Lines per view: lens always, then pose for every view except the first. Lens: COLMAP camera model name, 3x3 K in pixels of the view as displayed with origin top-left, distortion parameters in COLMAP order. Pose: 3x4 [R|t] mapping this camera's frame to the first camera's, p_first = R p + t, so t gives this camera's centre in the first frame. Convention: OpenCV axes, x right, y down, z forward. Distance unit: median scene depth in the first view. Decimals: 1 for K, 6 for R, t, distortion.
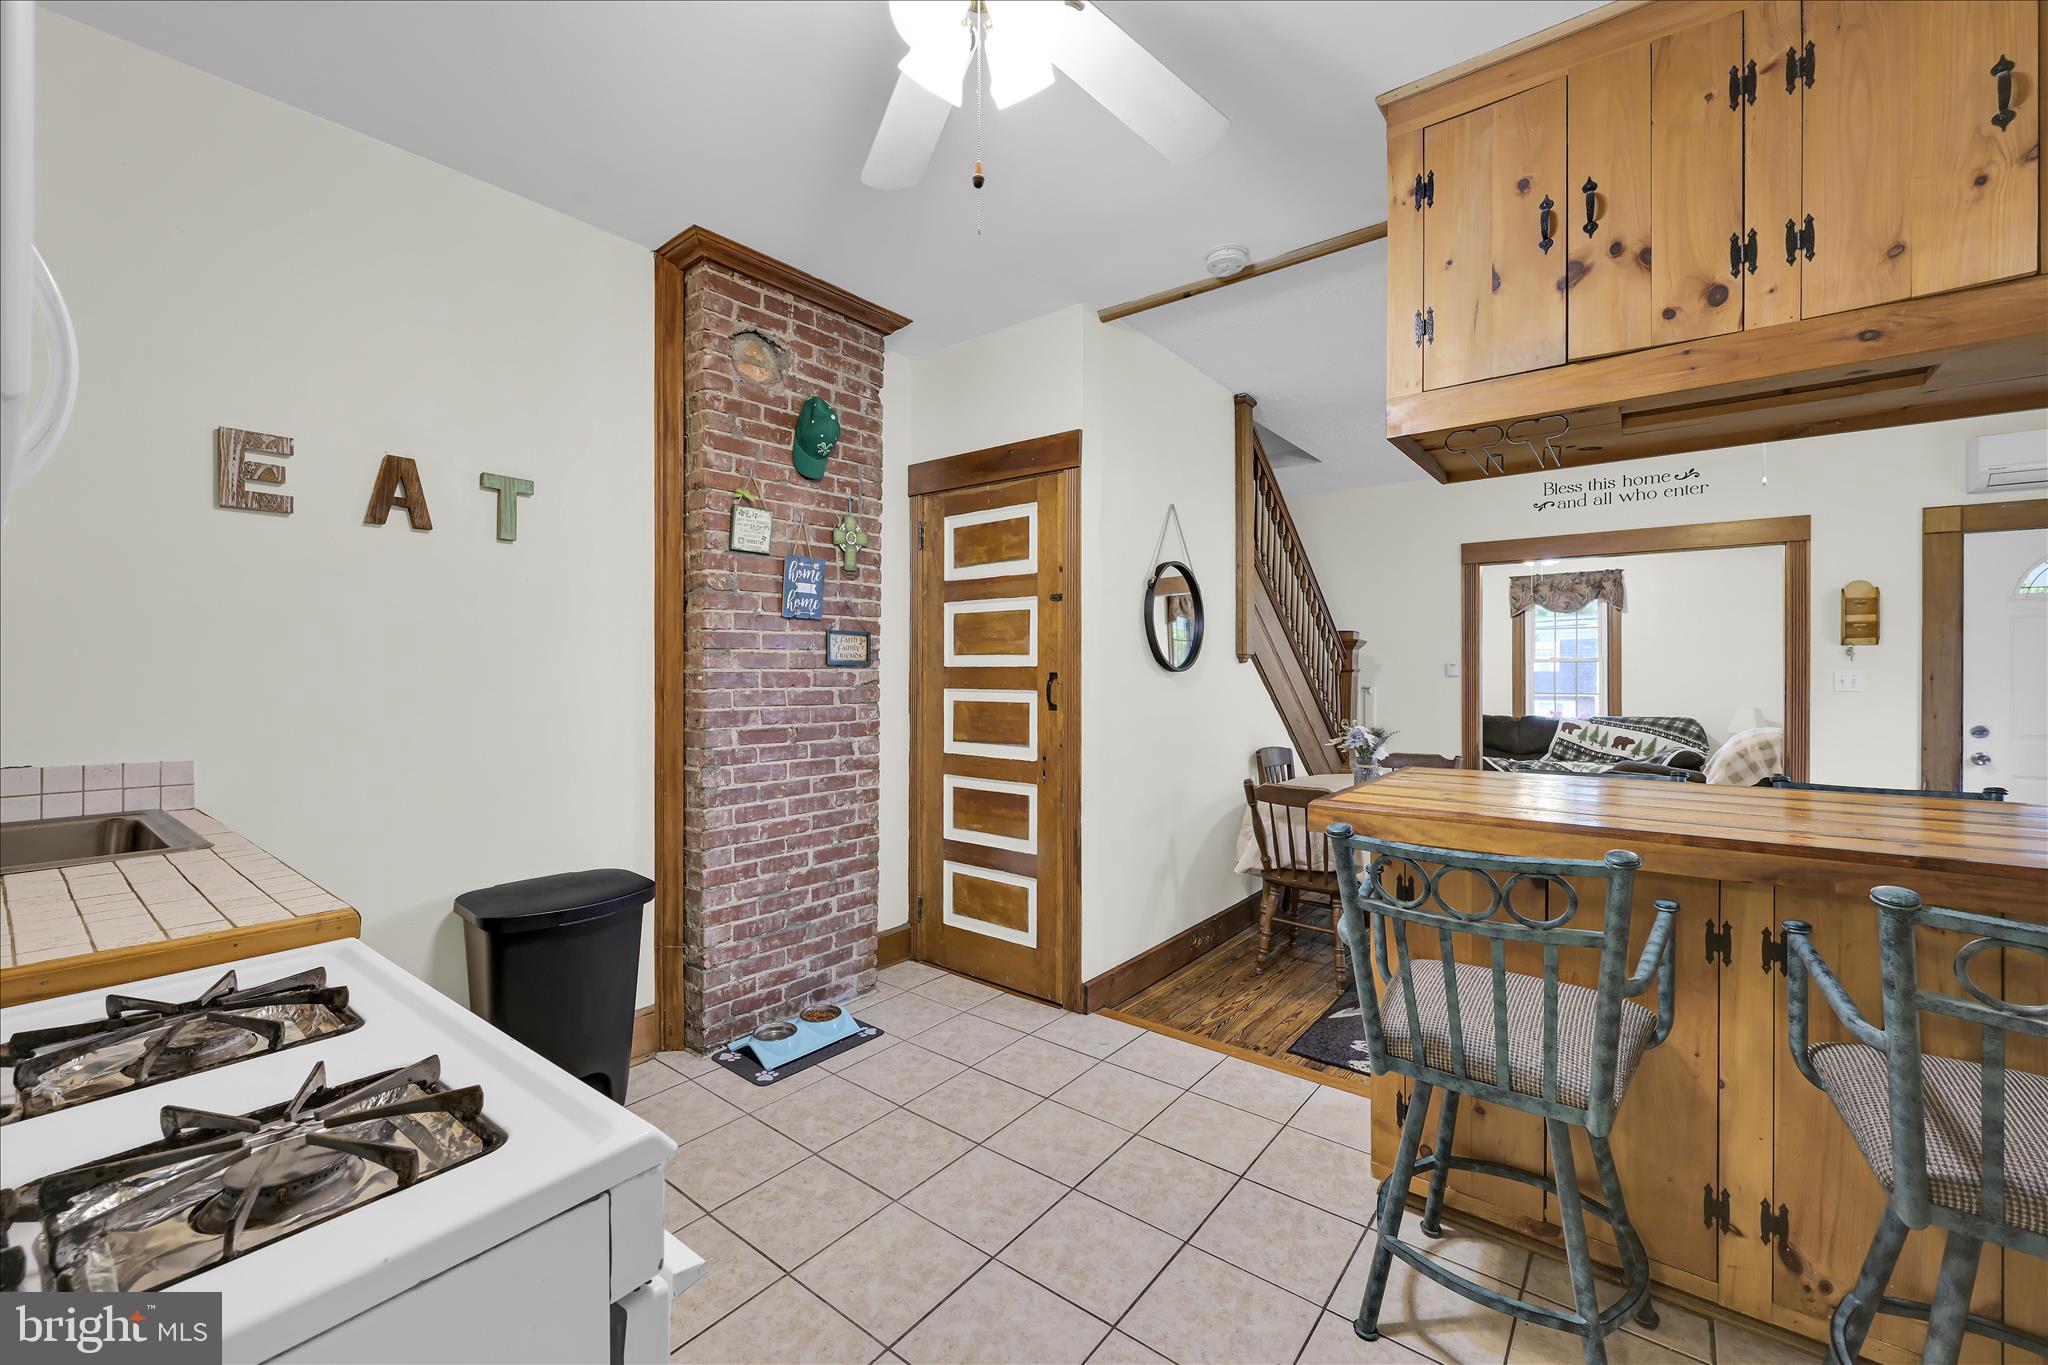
lens RADIAL K [[829.2, 0, 1013.3], [0, 829.2, 669.6], [0, 0, 1]] dist [-0.001440, -0.001803]
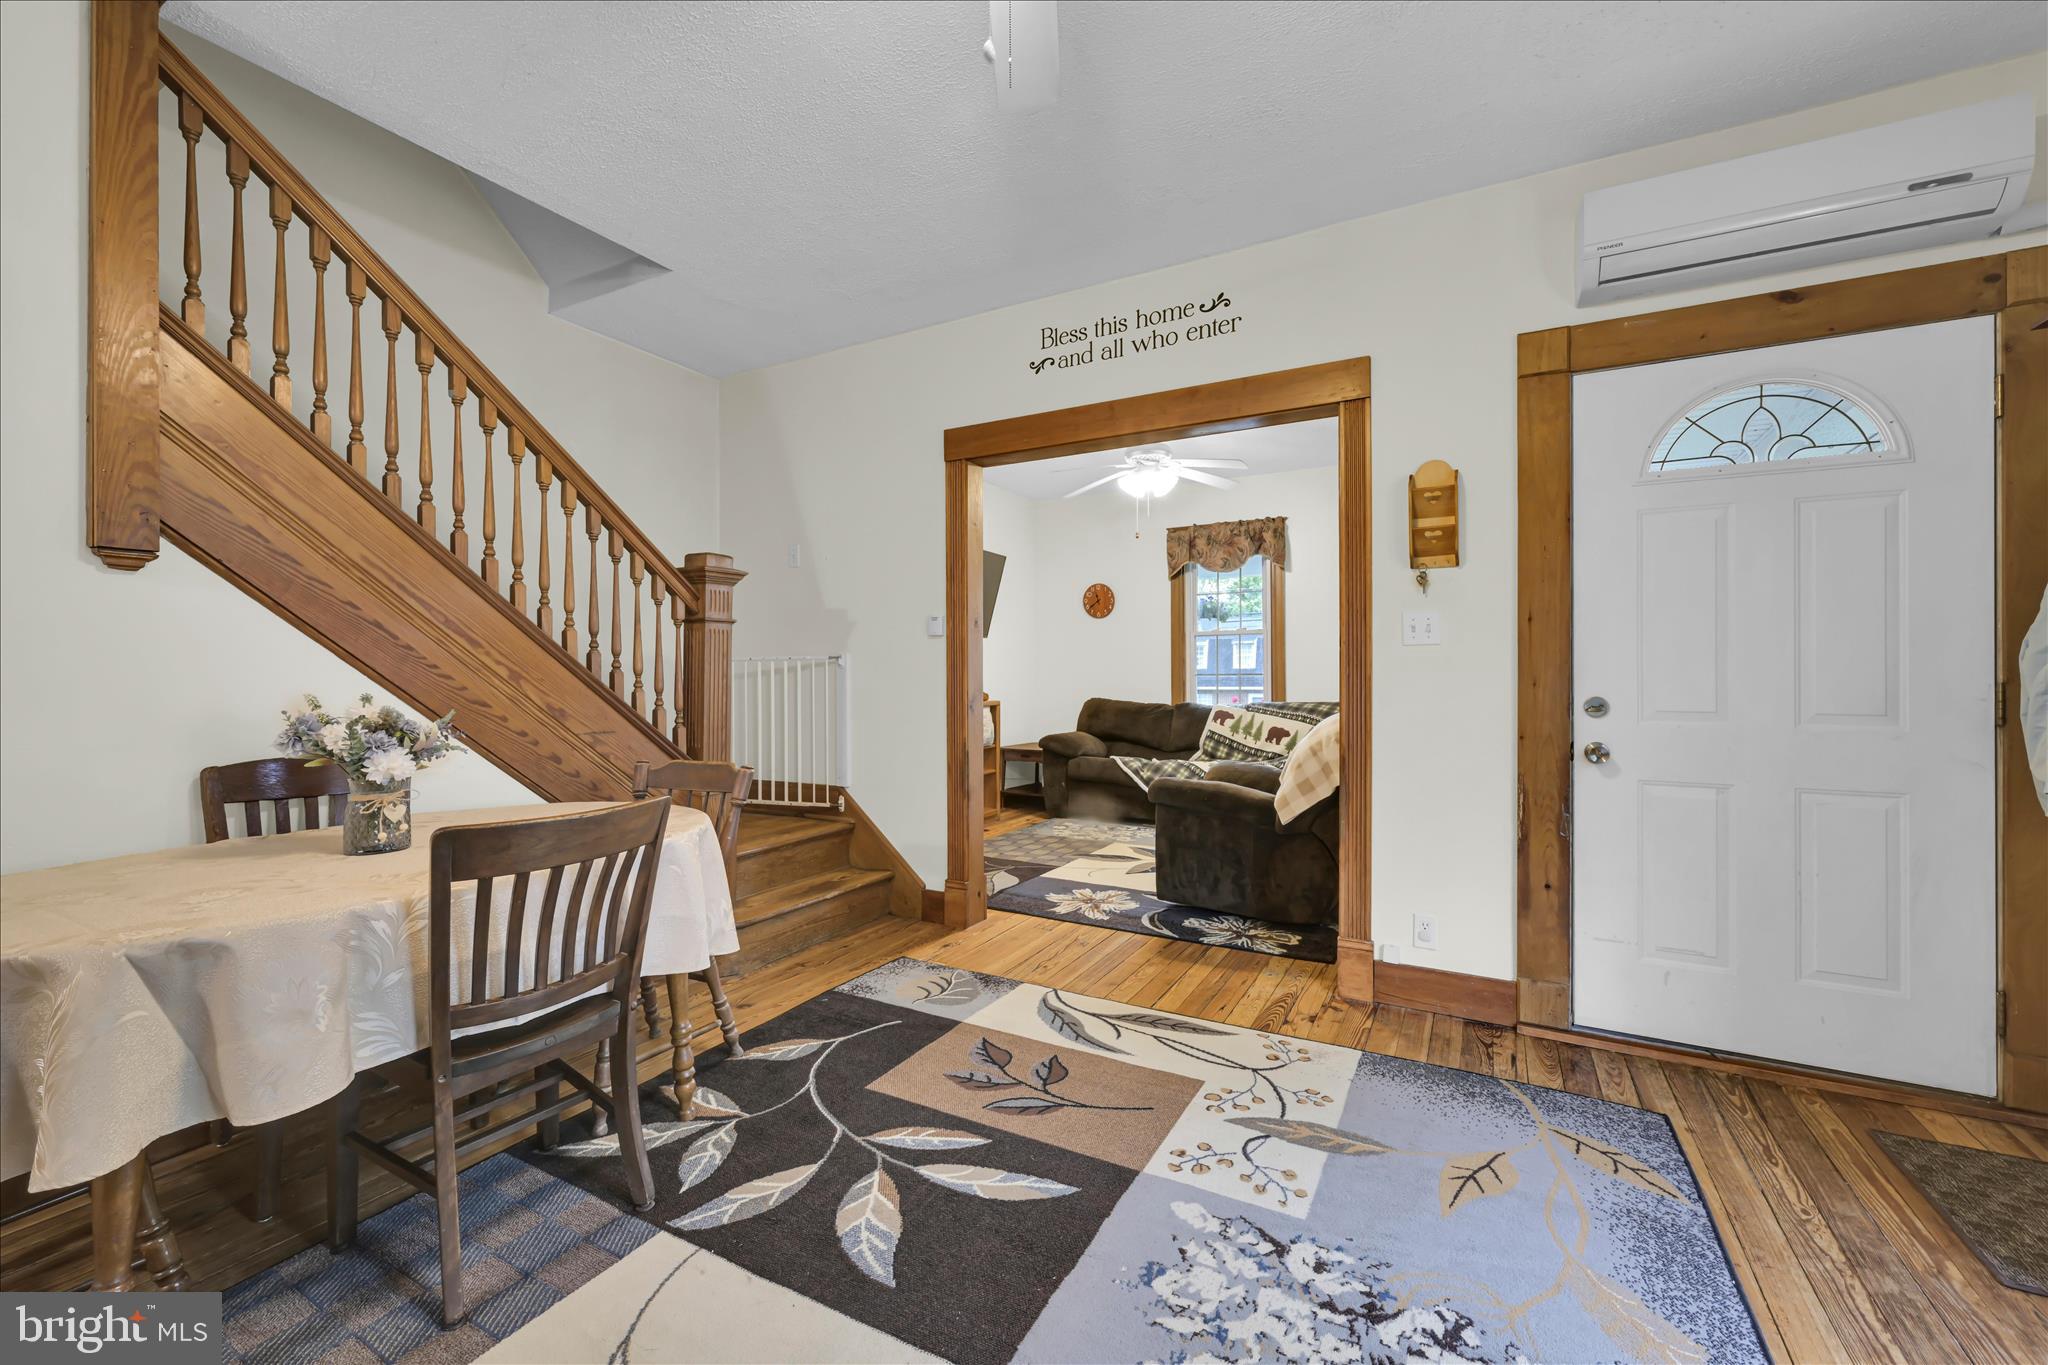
lens RADIAL K [[829.2, 0, 1025.4], [0, 829.2, 673.8], [0, 0, 1]] dist [-0.001440, -0.001803]
pose [[0.986375, -0.005338, 0.164428, 0.377921], [0.004887, 0.999983, 0.003148, 0.027095], [-0.164442, -0.002301, 0.986384, 0.270602]]
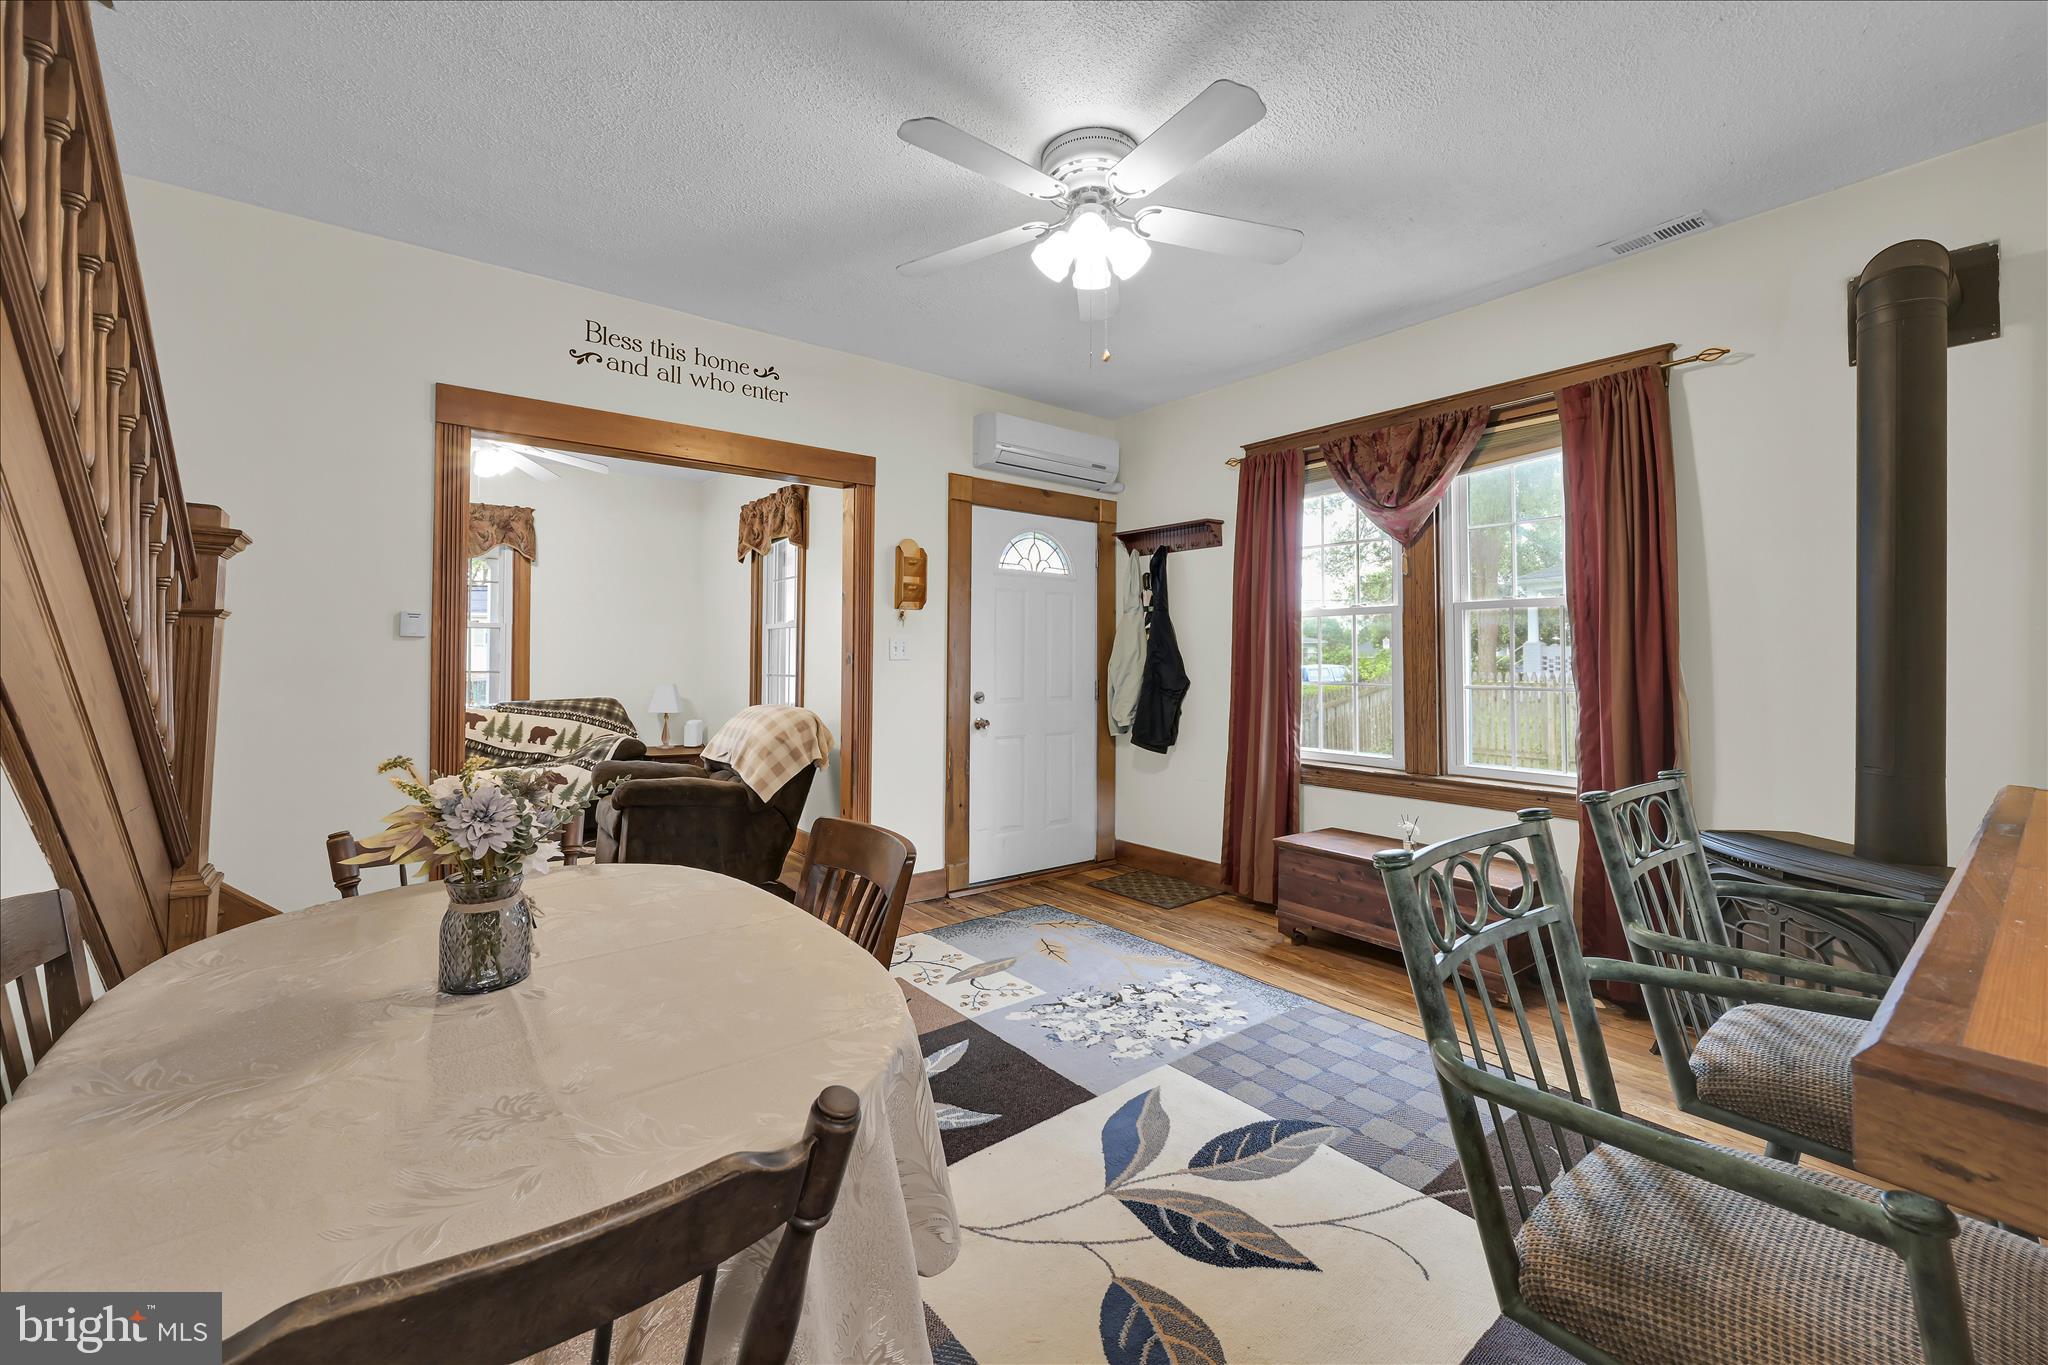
lens RADIAL K [[829.2, 0, 1037.0], [0, 829.2, 643.1], [0, 0, 1]] dist [-0.001440, -0.001803]
pose [[0.217071, 0.015328, 0.976035, 0.092203], [-0.006779, 0.999876, -0.014195, 0.011963], [-0.976132, -0.003536, 0.217148, 0.396975]]
